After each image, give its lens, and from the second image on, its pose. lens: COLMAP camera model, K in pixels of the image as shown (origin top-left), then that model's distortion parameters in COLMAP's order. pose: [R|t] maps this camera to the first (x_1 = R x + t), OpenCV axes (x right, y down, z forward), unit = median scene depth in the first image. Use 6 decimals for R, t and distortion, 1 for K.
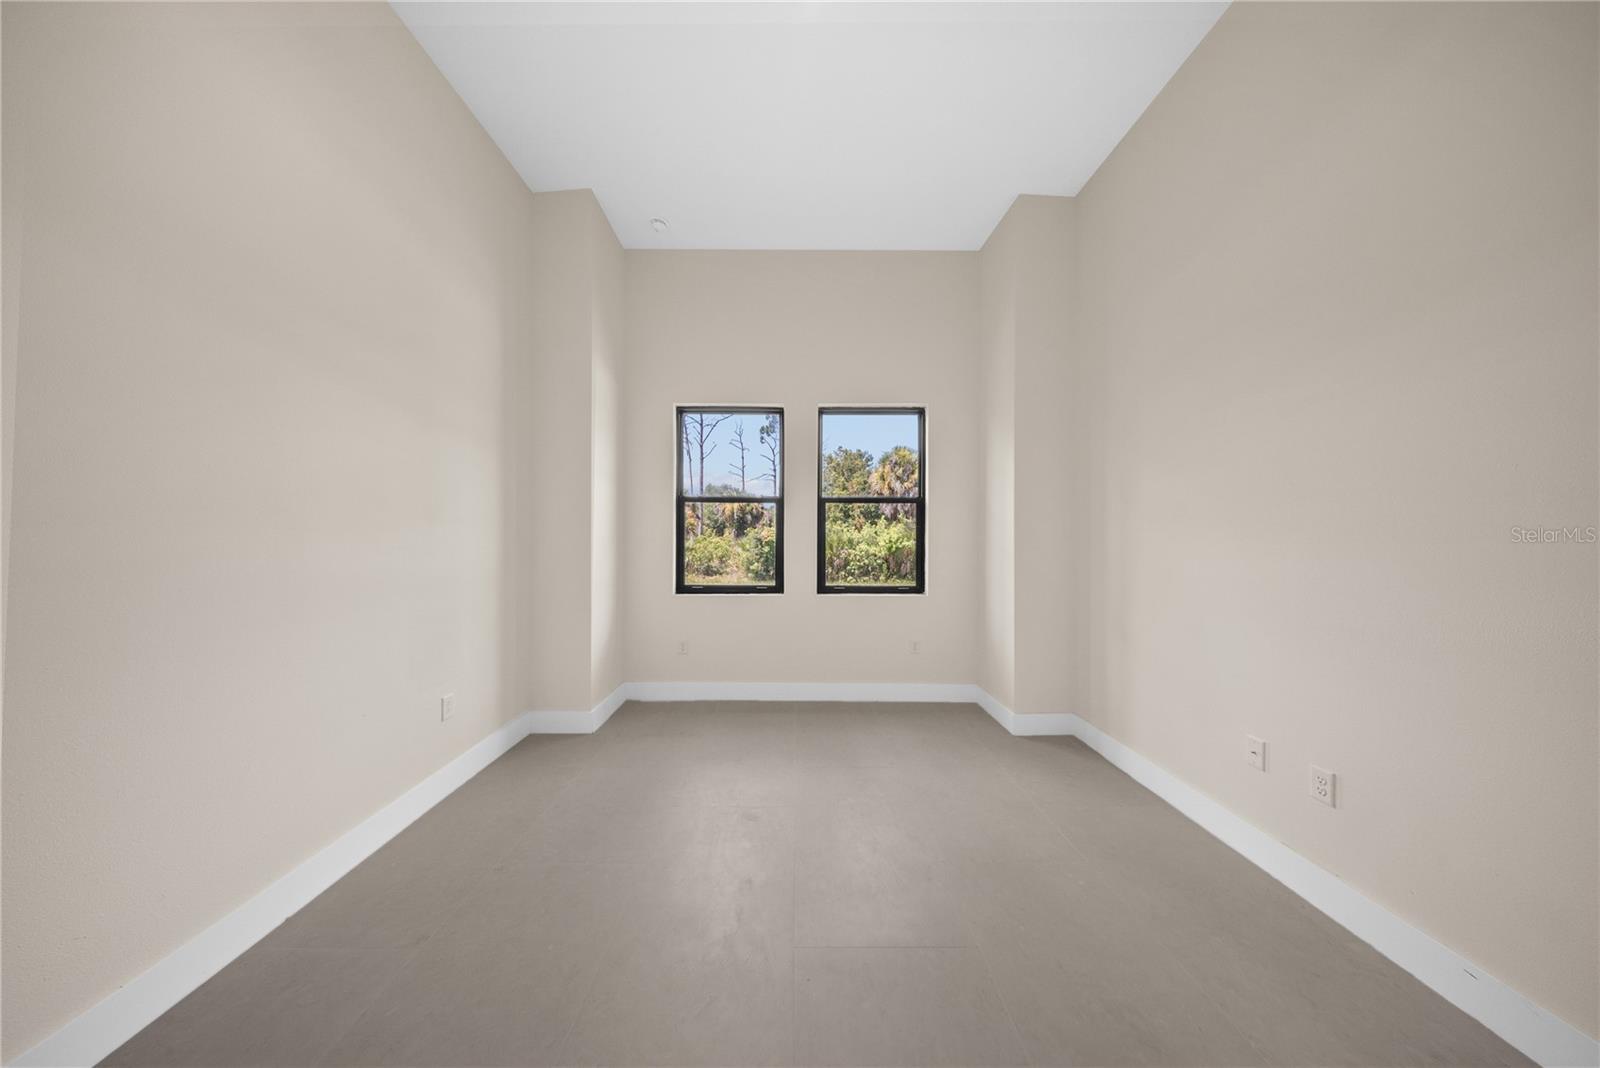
lens RADIAL K [[474.7, 0, 797.6], [0, 474.7, 535.9], [0, 0, 1]] dist [0.001821, 0.000021]
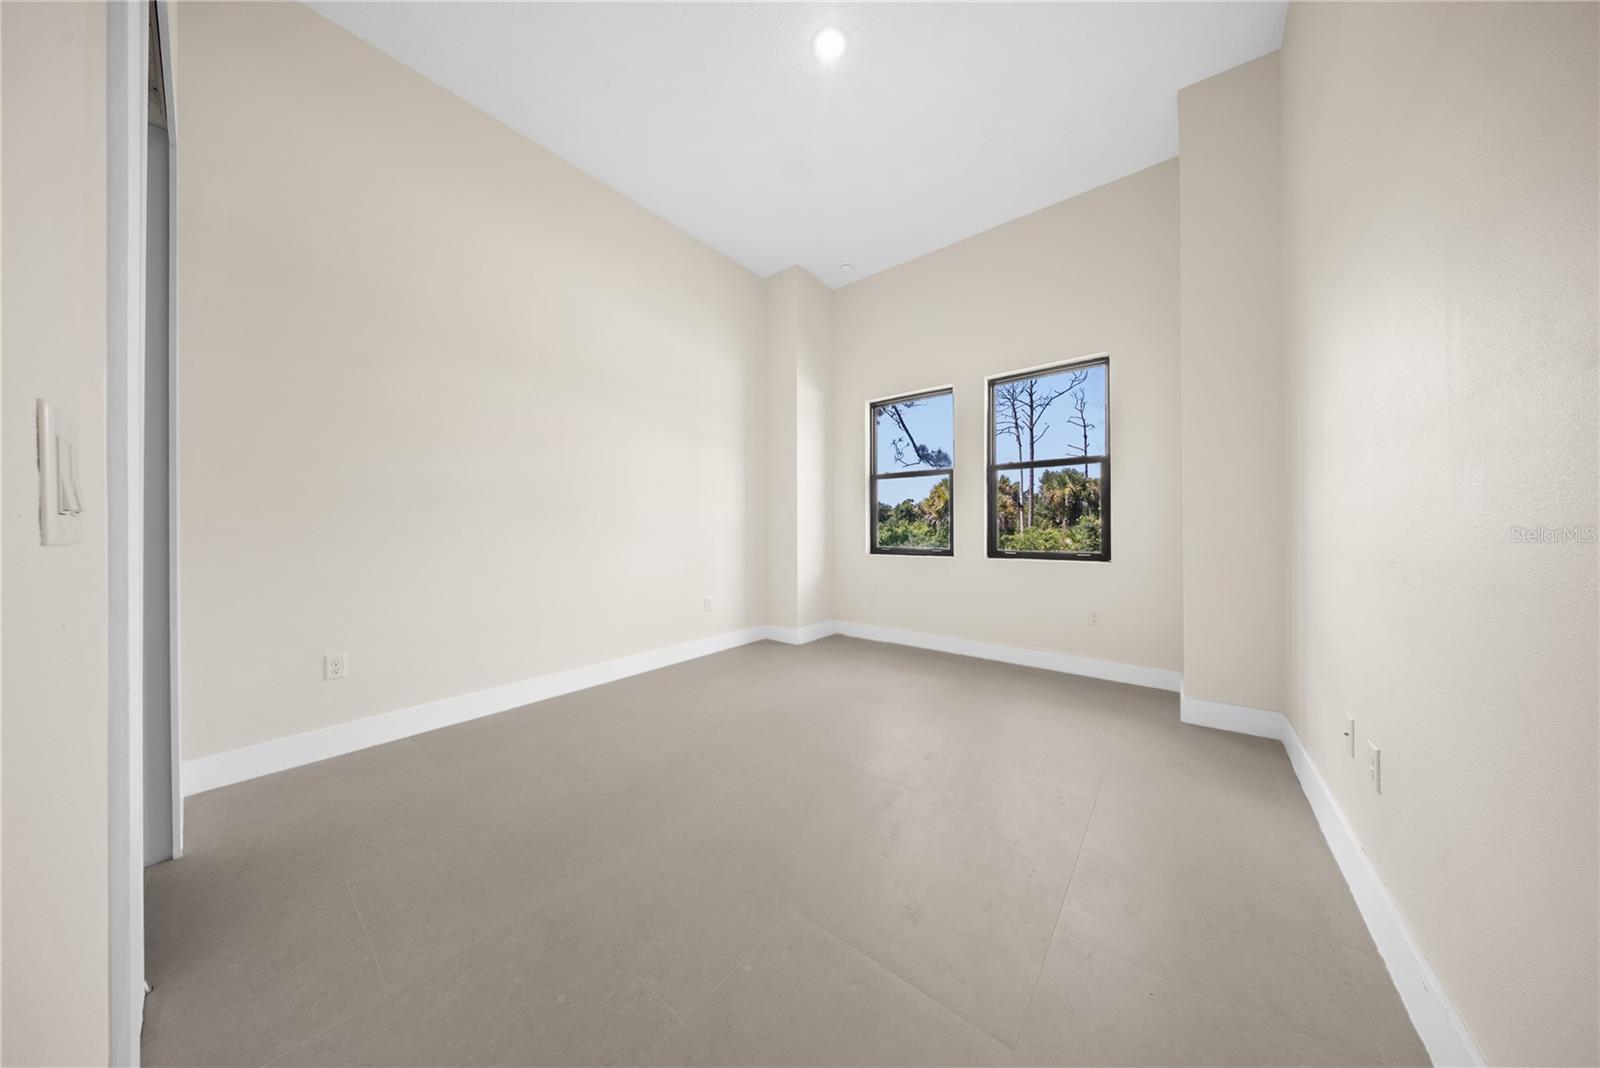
lens RADIAL K [[474.7, 0, 796.9], [0, 474.7, 528.9], [0, 0, 1]] dist [0.001821, 0.000021]
pose [[0.776659, -0.006105, -0.629891, 0.377459], [0.005854, 0.999980, -0.002474, 0.058713], [0.629894, -0.001766, 0.776680, -0.081784]]
